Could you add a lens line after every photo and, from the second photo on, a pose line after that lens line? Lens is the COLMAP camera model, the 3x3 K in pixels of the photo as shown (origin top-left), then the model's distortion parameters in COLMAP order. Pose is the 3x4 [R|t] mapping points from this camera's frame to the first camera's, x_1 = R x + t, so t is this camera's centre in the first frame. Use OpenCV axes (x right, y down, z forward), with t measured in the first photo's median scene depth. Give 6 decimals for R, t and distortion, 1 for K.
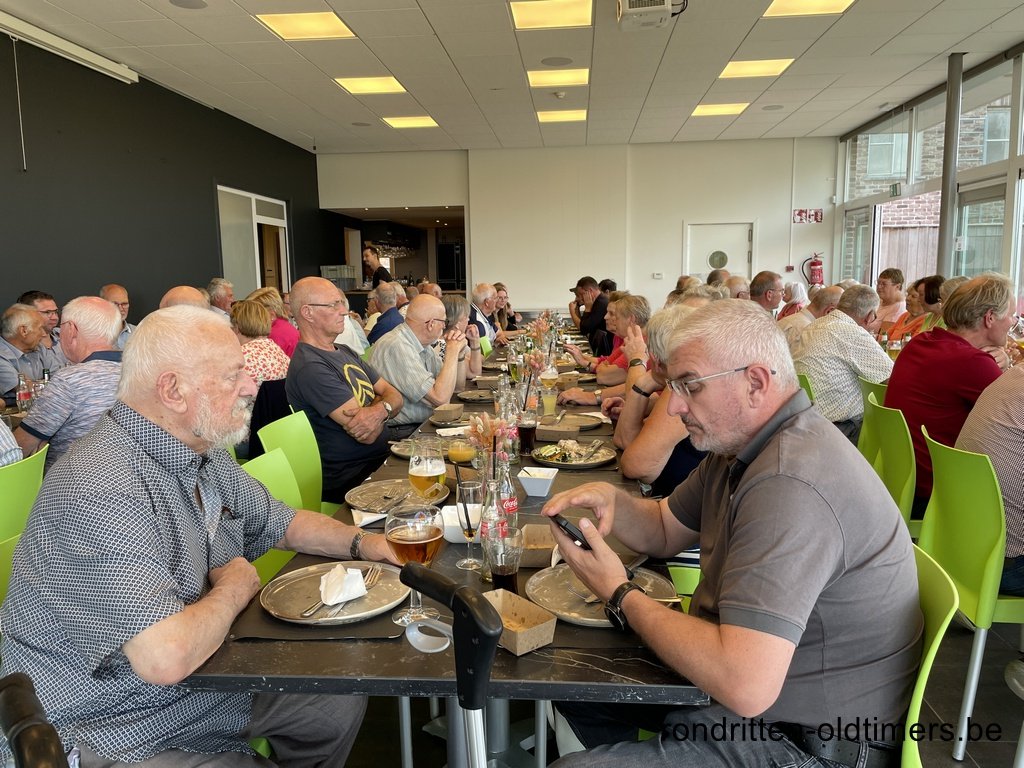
lens RADIAL K [[773.2, 0, 499.6], [0, 773.2, 364.2], [0, 0, 1]] dist [0.006953, 0.000602]
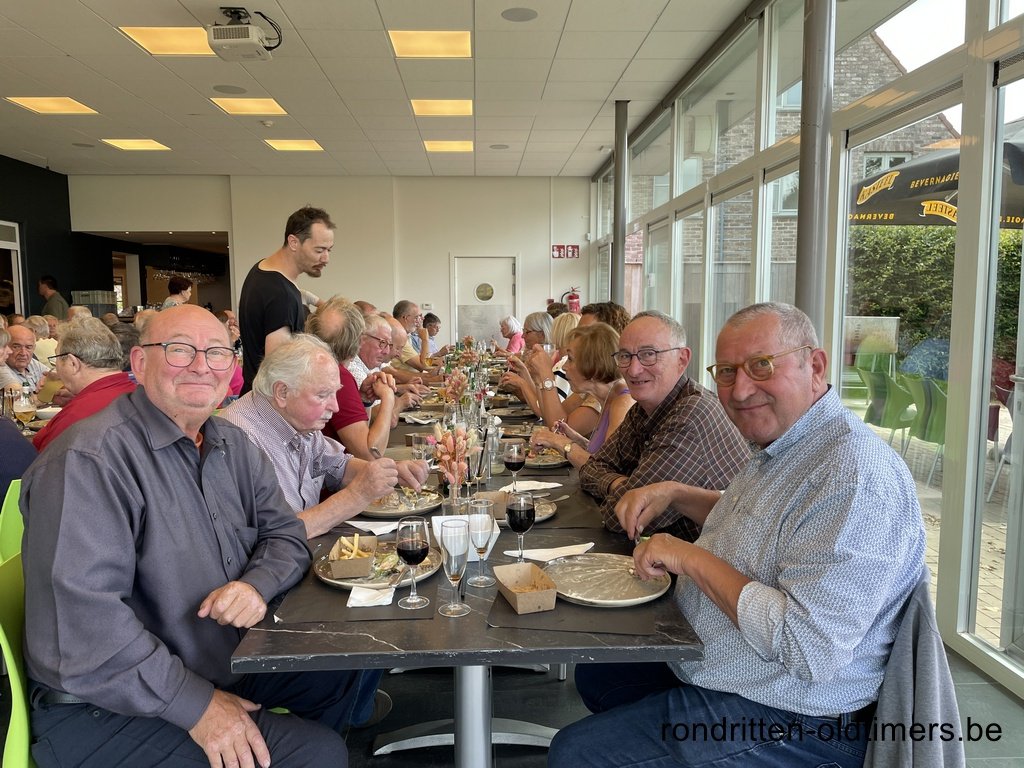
lens RADIAL K [[767.3, 0, 512.0], [0, 767.3, 384.0], [0, 0, 1]] dist [0.057512, -0.092152]
pose [[0.989739, -0.001964, 0.142871, 0.169667], [0.003577, 0.999933, -0.011030, -0.001238], [-0.142839, 0.011428, 0.989680, -0.015836]]
